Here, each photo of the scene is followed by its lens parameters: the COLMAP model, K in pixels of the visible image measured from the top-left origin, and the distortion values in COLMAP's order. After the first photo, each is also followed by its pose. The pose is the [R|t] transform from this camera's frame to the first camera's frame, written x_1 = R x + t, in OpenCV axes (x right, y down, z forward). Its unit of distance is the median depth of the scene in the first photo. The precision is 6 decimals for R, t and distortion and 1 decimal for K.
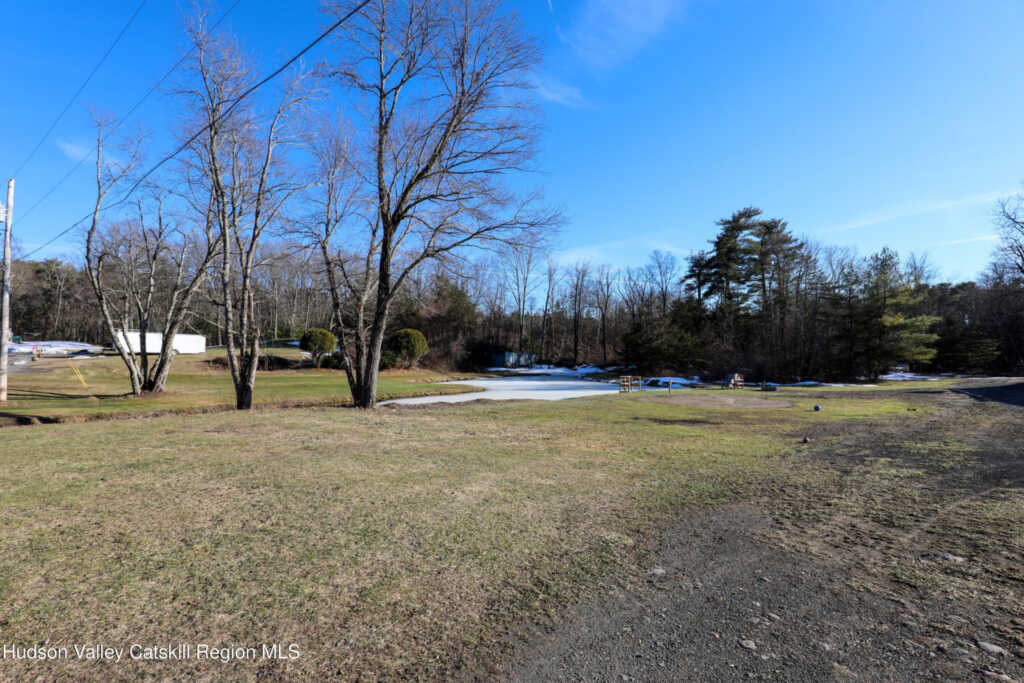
lens RADIAL K [[464.7, 0, 512.0], [0, 464.7, 341.5], [0, 0, 1]] dist [-0.022810, -0.000317]
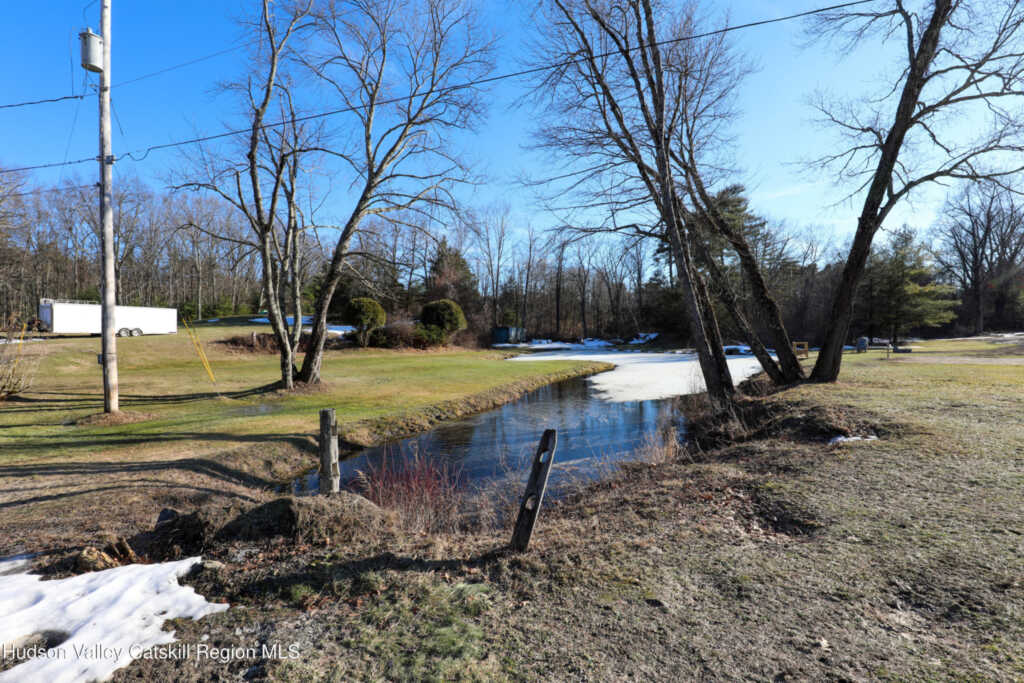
lens RADIAL K [[463.2, 0, 509.9], [0, 463.2, 345.6], [0, 0, 1]] dist [-0.035414, 0.009656]
pose [[0.965046, -0.029394, 0.260429, -0.272797], [0.015278, 0.998310, 0.056060, 0.009824], [-0.261637, -0.050122, 0.963864, 0.120956]]
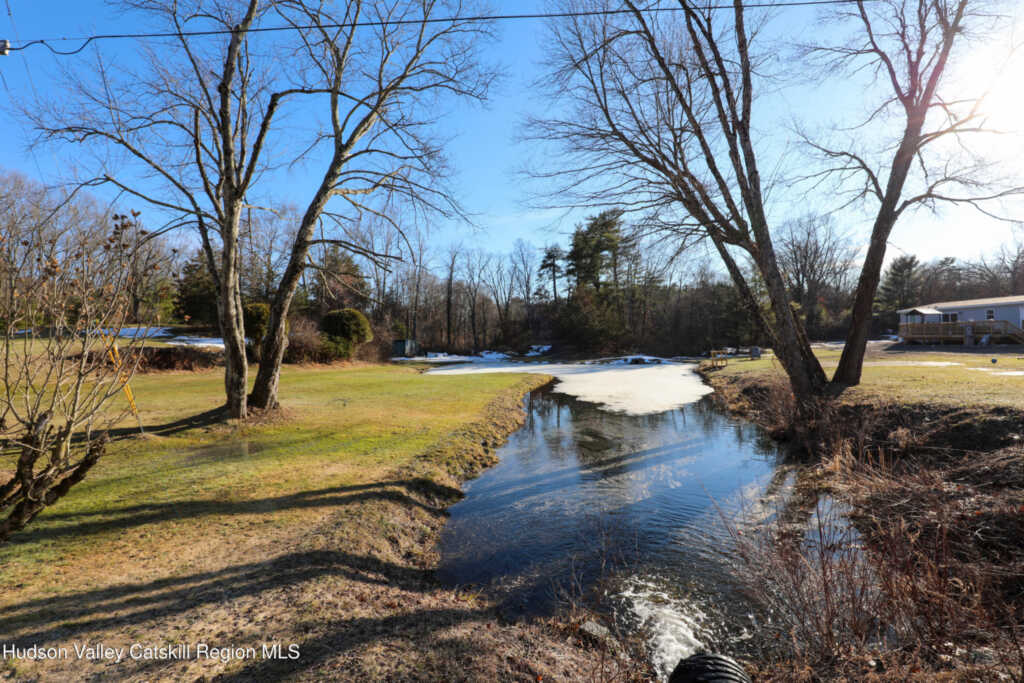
lens RADIAL K [[462.0, 0, 506.1], [0, 462.0, 345.1], [0, 0, 1]] dist [-0.035590, 0.009355]
pose [[0.851060, -0.027242, 0.524361, -0.329685], [0.014233, 0.999483, 0.028826, 0.012717], [-0.524875, -0.017070, 0.851008, 0.182465]]
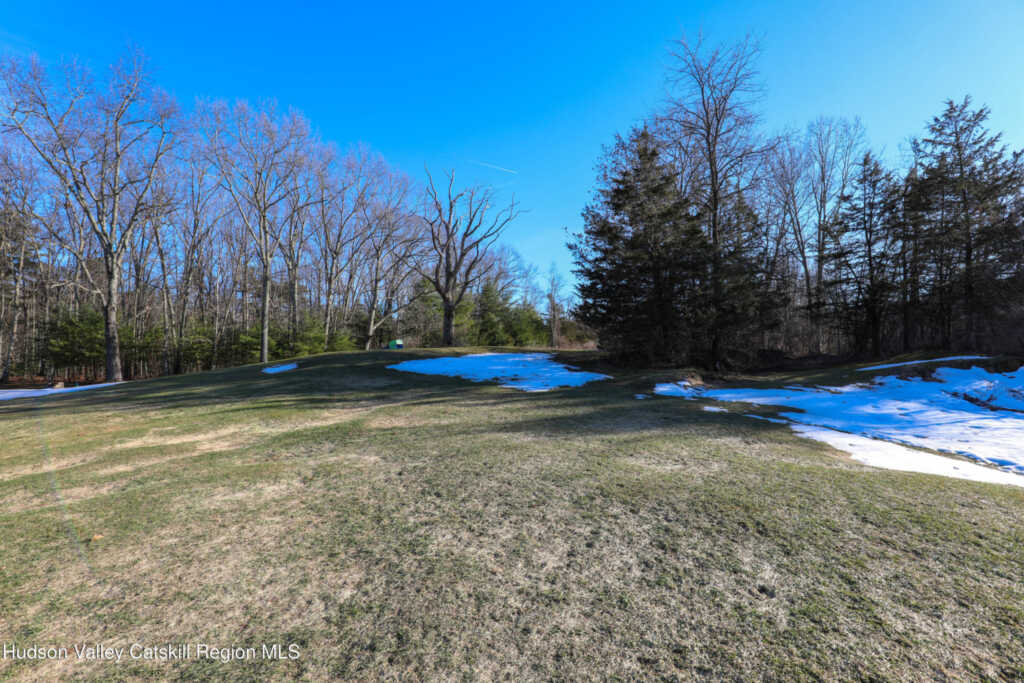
lens RADIAL K [[463.2, 0, 509.9], [0, 463.2, 345.6], [0, 0, 1]] dist [-0.035414, 0.009656]
pose [[0.993647, -0.020021, 0.110746, -0.479681], [0.022016, 0.999616, -0.016828, -0.007086], [-0.110367, 0.019159, 0.993706, 0.828451]]
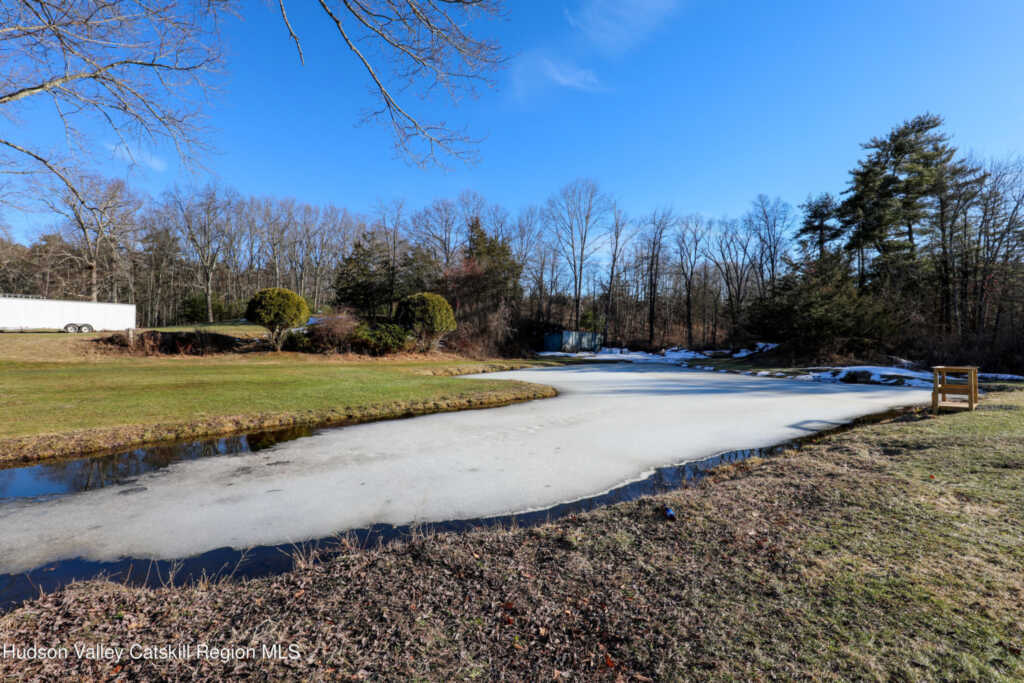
lens RADIAL K [[464.7, 0, 512.0], [0, 464.7, 341.5], [0, 0, 1]] dist [-0.022810, -0.000317]
pose [[0.996860, -0.002394, -0.079151, -0.039299], [0.004738, 0.999555, 0.029448, 0.019604], [0.079045, -0.029730, 0.996428, 0.287321]]
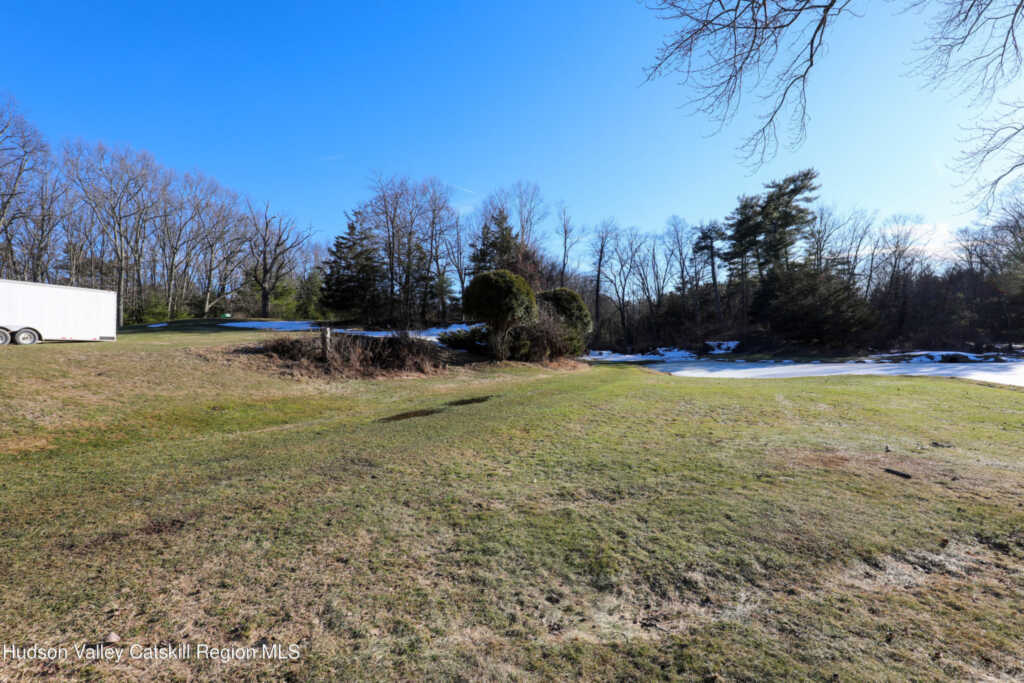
lens RADIAL K [[463.2, 0, 509.9], [0, 463.2, 345.6], [0, 0, 1]] dist [-0.035414, 0.009656]
pose [[0.916617, -0.031252, 0.398543, -0.414828], [0.023307, 0.999422, 0.024767, 0.023225], [-0.399087, -0.013413, 0.916815, 0.423055]]
